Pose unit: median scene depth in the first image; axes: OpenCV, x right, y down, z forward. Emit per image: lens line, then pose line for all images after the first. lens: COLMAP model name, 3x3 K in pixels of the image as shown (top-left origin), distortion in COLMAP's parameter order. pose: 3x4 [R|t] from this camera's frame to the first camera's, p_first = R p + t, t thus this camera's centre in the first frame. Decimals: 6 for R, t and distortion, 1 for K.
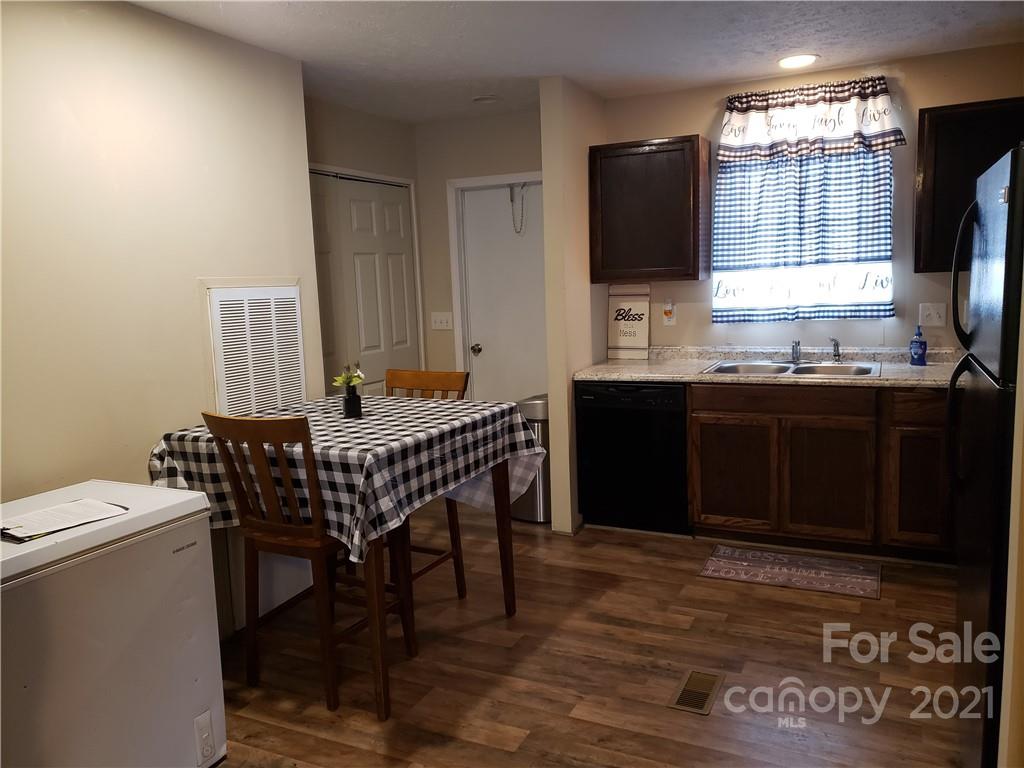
lens RADIAL K [[779.8, 0, 511.8], [0, 779.8, 386.5], [0, 0, 1]] dist [0.316577, -0.001560]
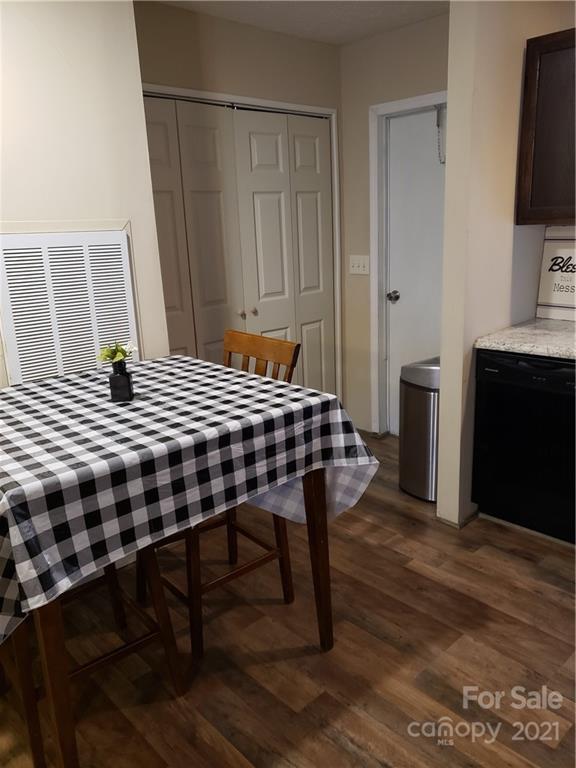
lens RADIAL K [[595.3, 0, 312.6], [0, 595.3, 380.1], [0, 0, 1]] dist [0.090550, -0.008429]
pose [[0.941993, 0.088991, -0.323619, 0.134713], [-0.046095, 0.989374, 0.137892, -0.056867], [0.332451, -0.114976, 0.936086, 0.382830]]
